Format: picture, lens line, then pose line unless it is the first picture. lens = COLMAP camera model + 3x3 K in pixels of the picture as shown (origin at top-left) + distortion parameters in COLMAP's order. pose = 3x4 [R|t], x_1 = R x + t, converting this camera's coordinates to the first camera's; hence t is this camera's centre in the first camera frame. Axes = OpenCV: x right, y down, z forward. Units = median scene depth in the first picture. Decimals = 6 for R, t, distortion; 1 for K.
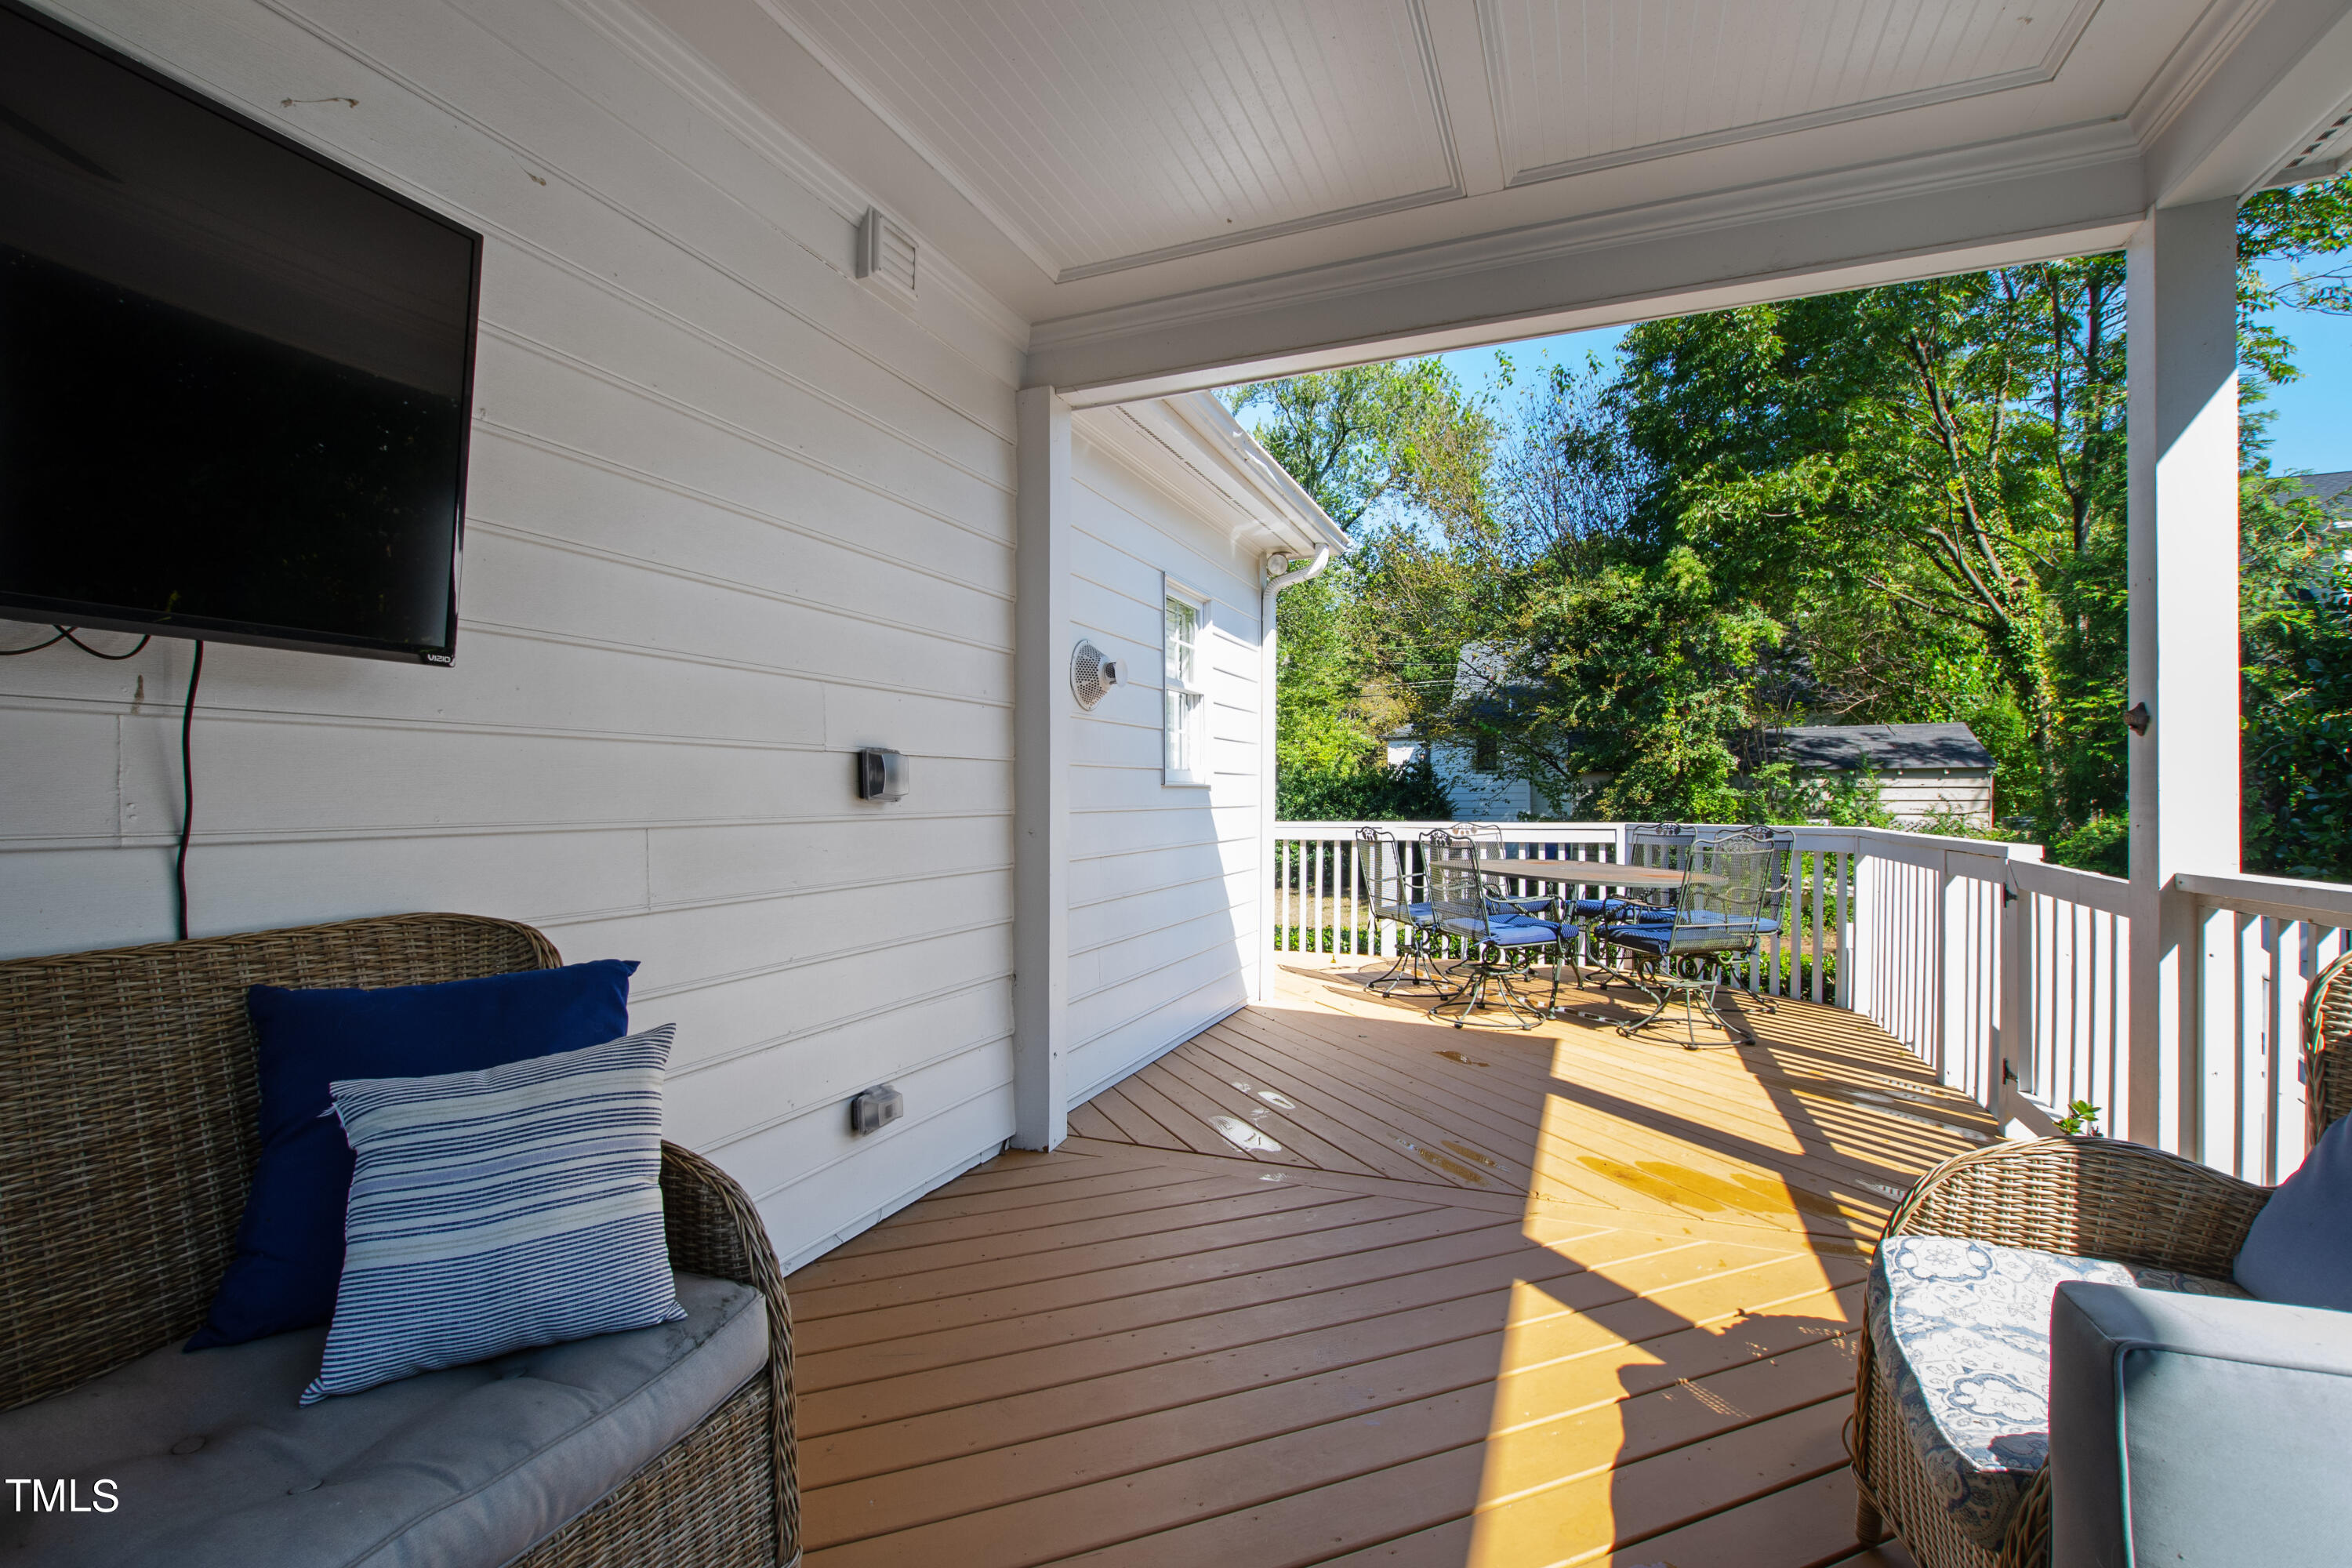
lens RADIAL K [[1049.9, 0, 1180.0], [0, 1049.9, 775.2], [0, 0, 1]] dist [-0.026112, -0.000288]
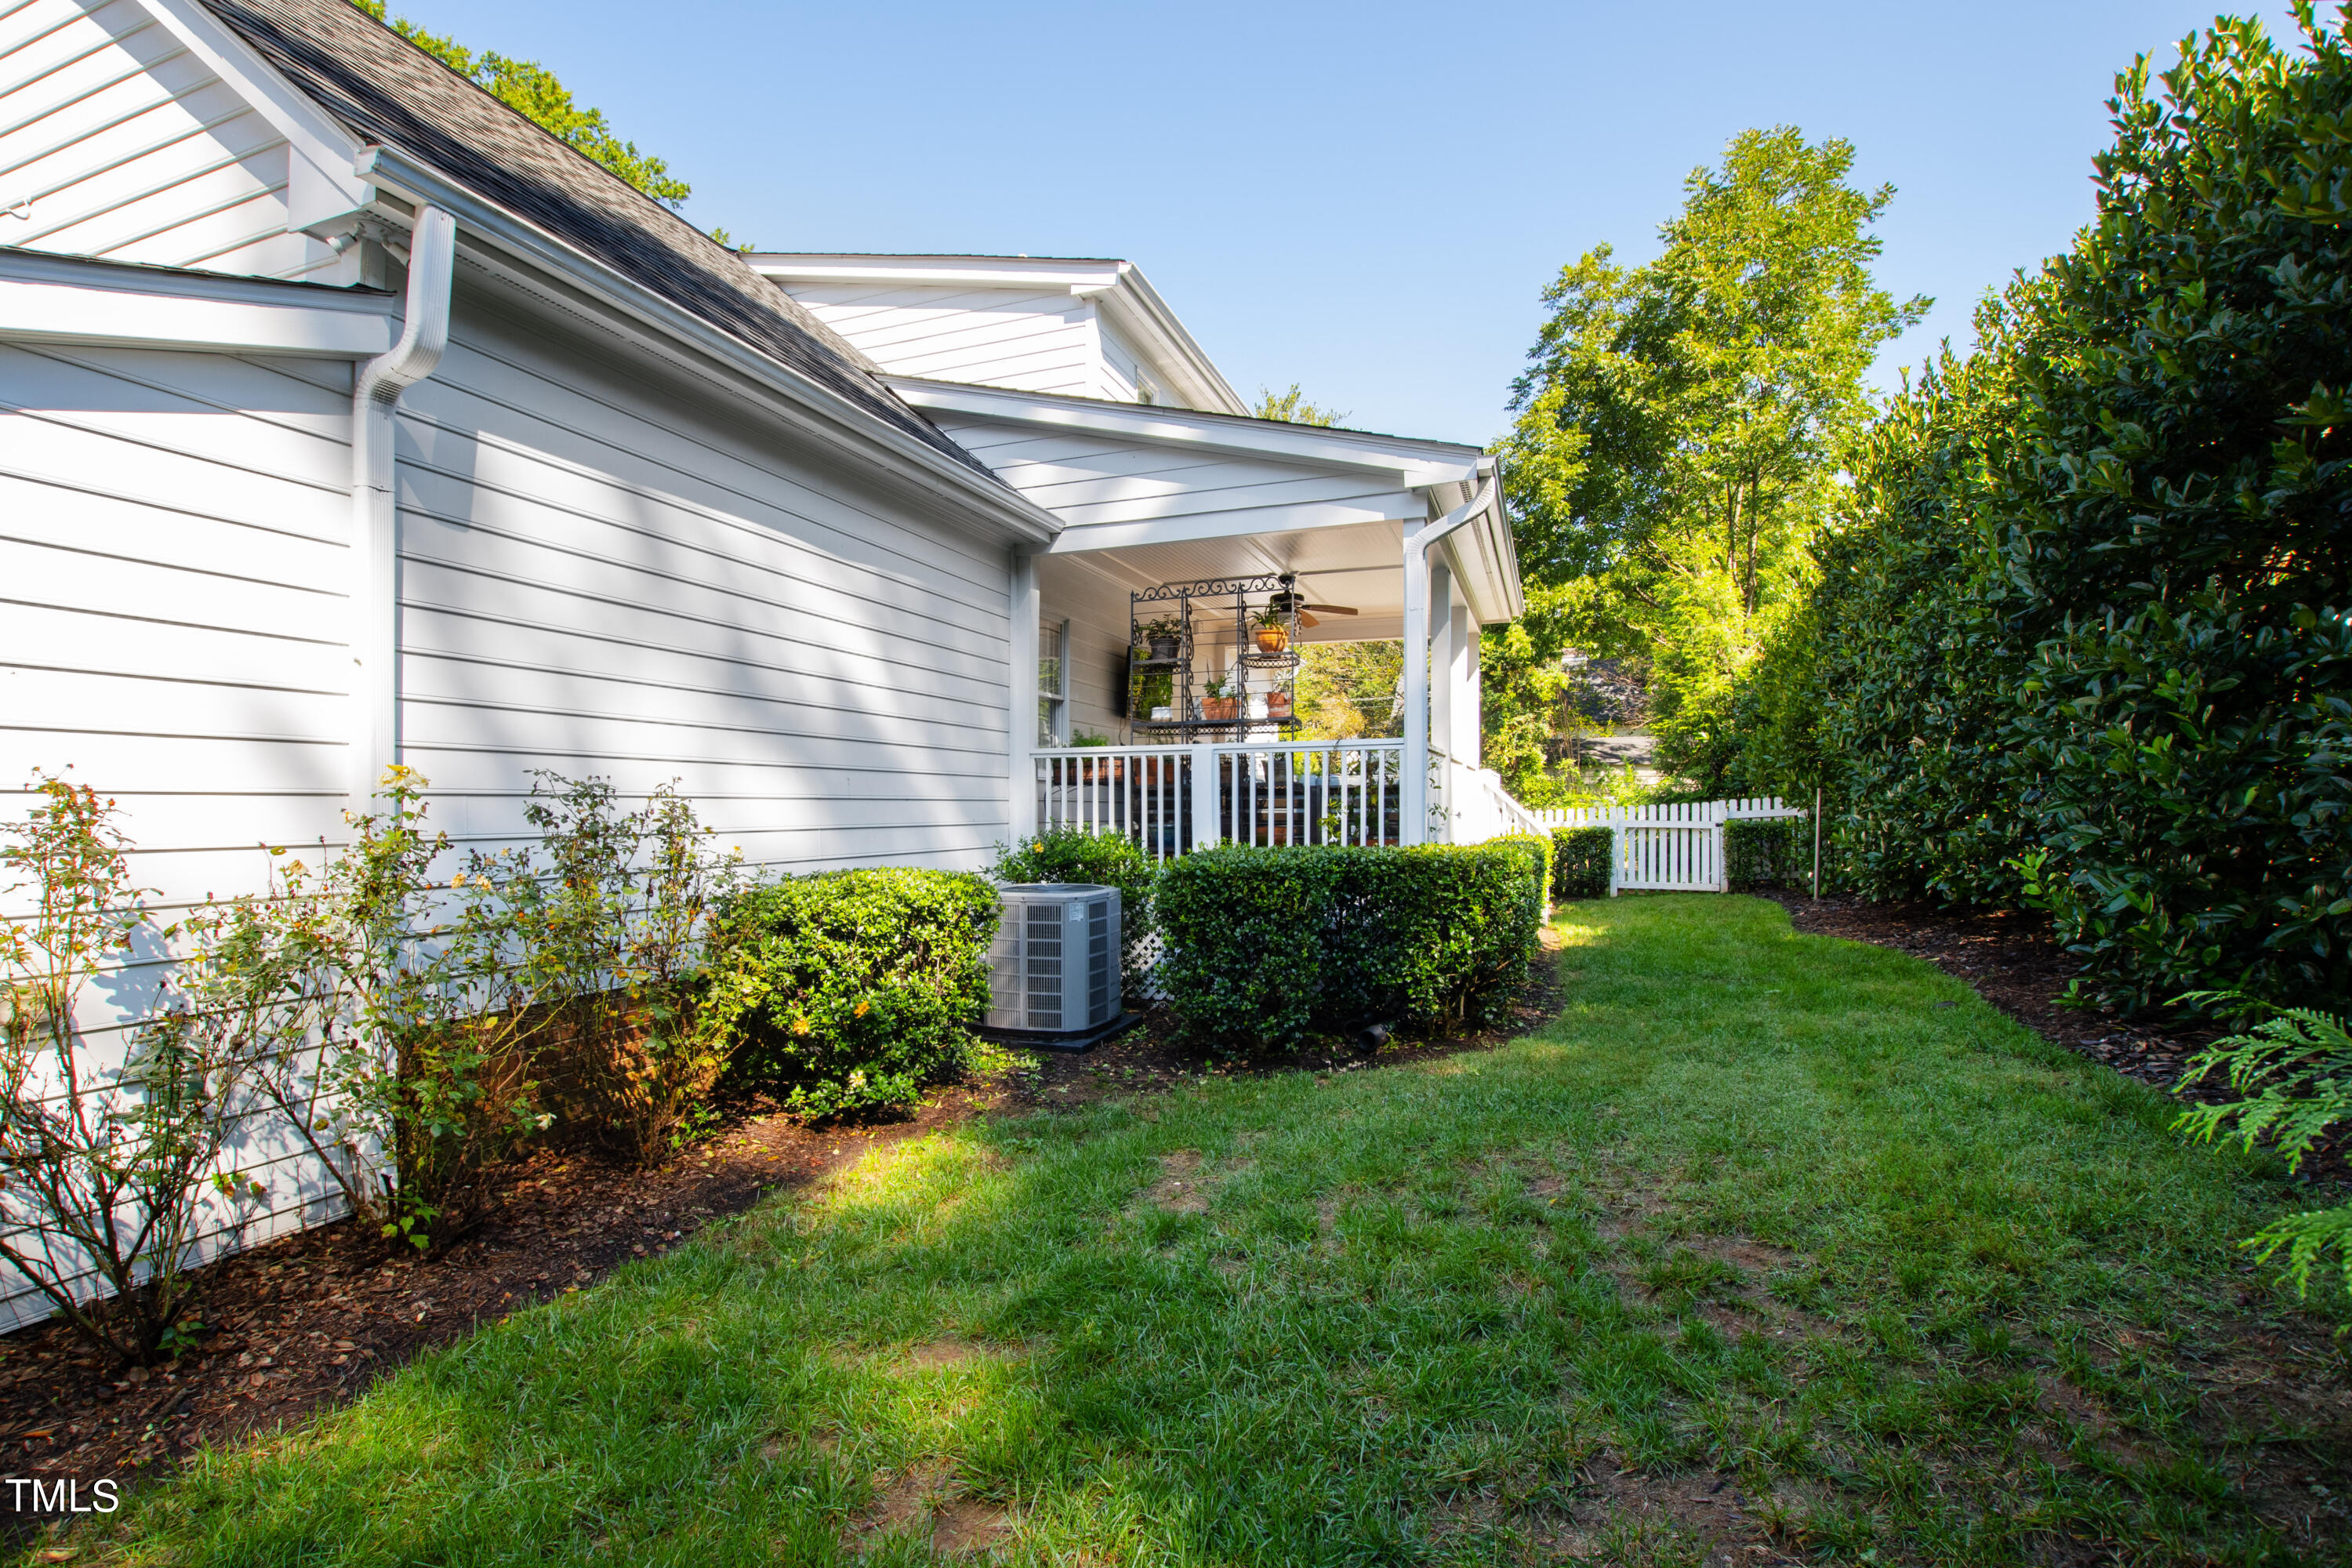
lens RADIAL K [[1049.9, 0, 1180.0], [0, 1049.9, 775.2], [0, 0, 1]] dist [-0.026112, -0.000288]
pose [[0.999516, 0.003992, 0.030844, -0.090387], [-0.003795, 0.999972, -0.006436, 0.026633], [-0.030869, 0.006316, 0.999503, -0.625778]]
